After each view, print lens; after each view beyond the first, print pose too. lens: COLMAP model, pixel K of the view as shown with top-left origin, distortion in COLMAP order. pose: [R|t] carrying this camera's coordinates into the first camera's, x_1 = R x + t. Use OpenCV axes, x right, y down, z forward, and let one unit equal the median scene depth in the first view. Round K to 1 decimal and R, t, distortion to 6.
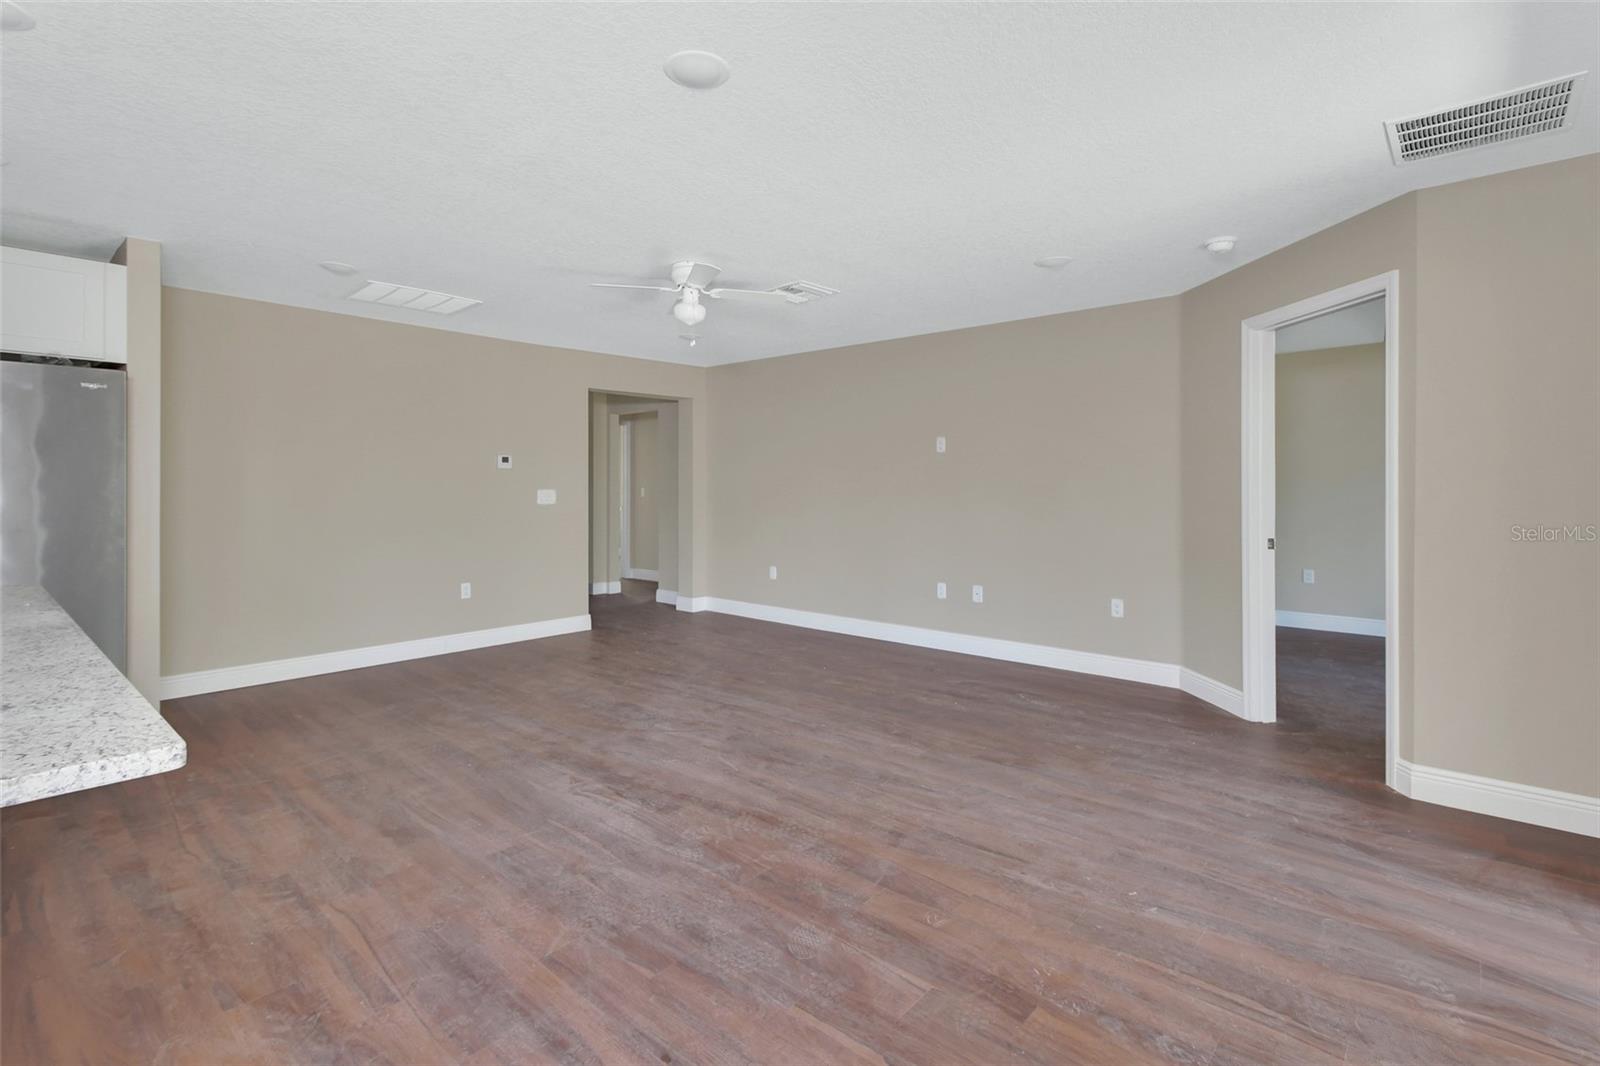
lens RADIAL K [[746.1, 0, 782.7], [0, 746.1, 484.1], [0, 0, 1]] dist [0.023459, -0.013917]
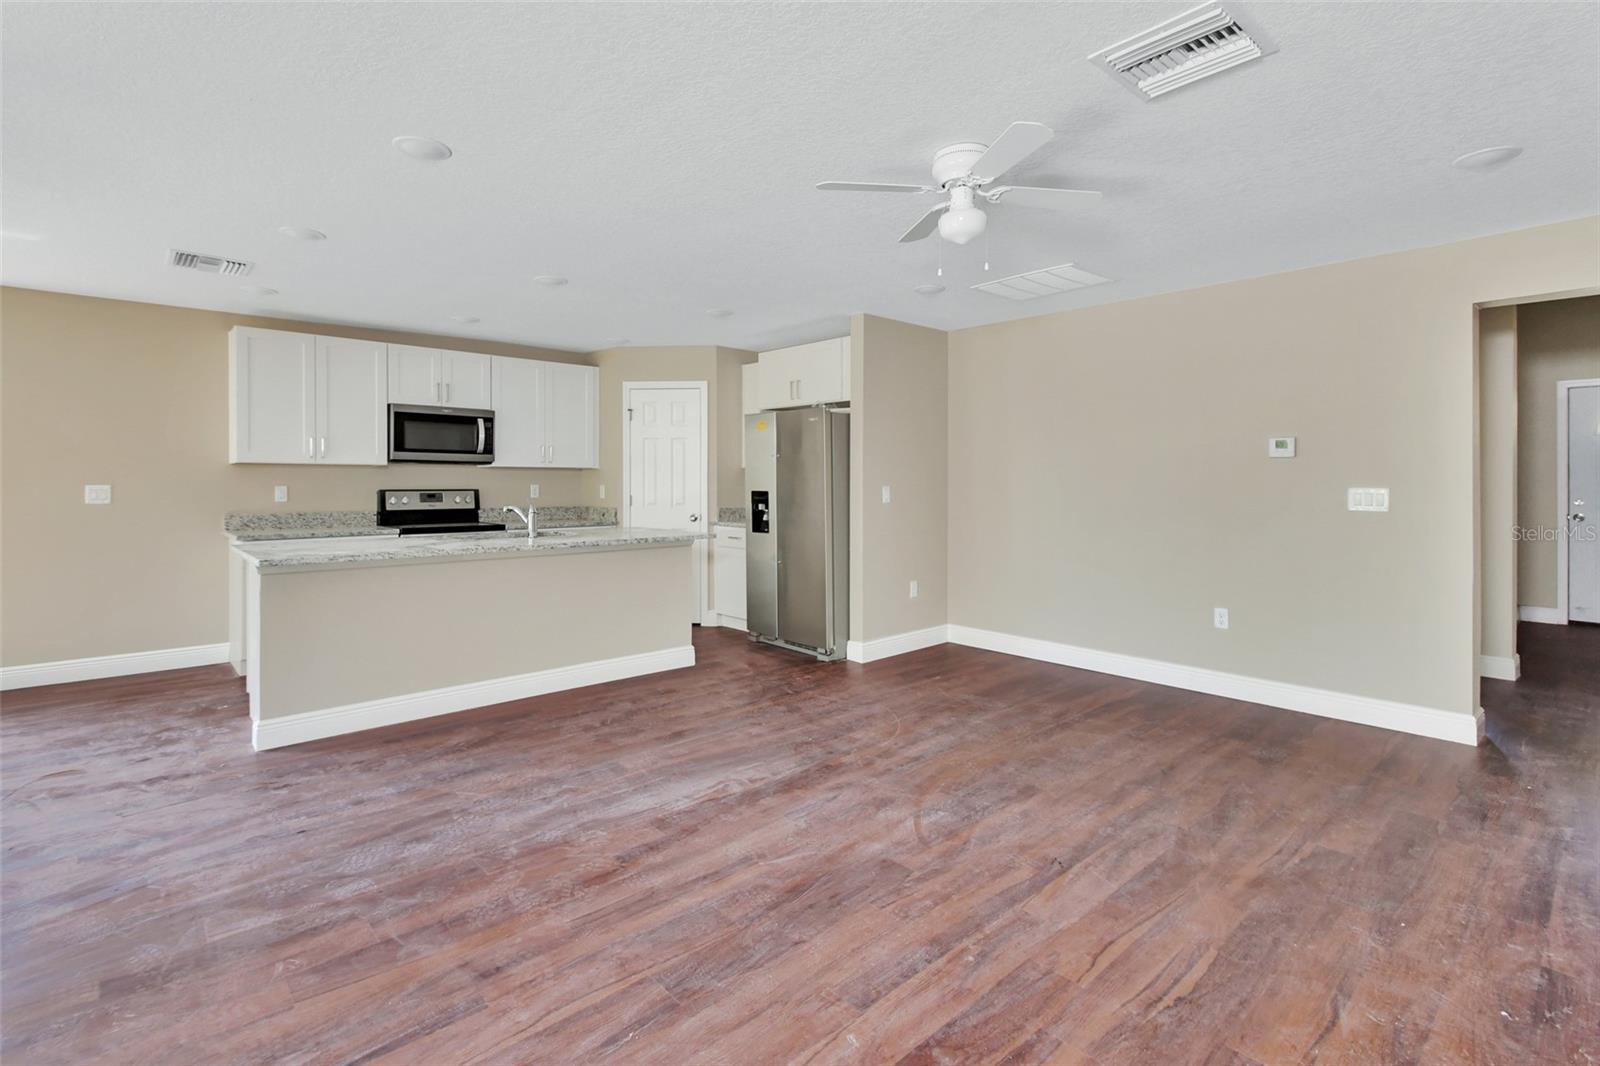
lens RADIAL K [[746.1, 0, 782.7], [0, 746.1, 484.1], [0, 0, 1]] dist [0.023459, -0.013917]
pose [[-0.105718, 0.004771, -0.994385, 0.628838], [0.001793, 0.999988, 0.004607, 0.000534], [0.994395, -0.001296, -0.105725, 1.024116]]
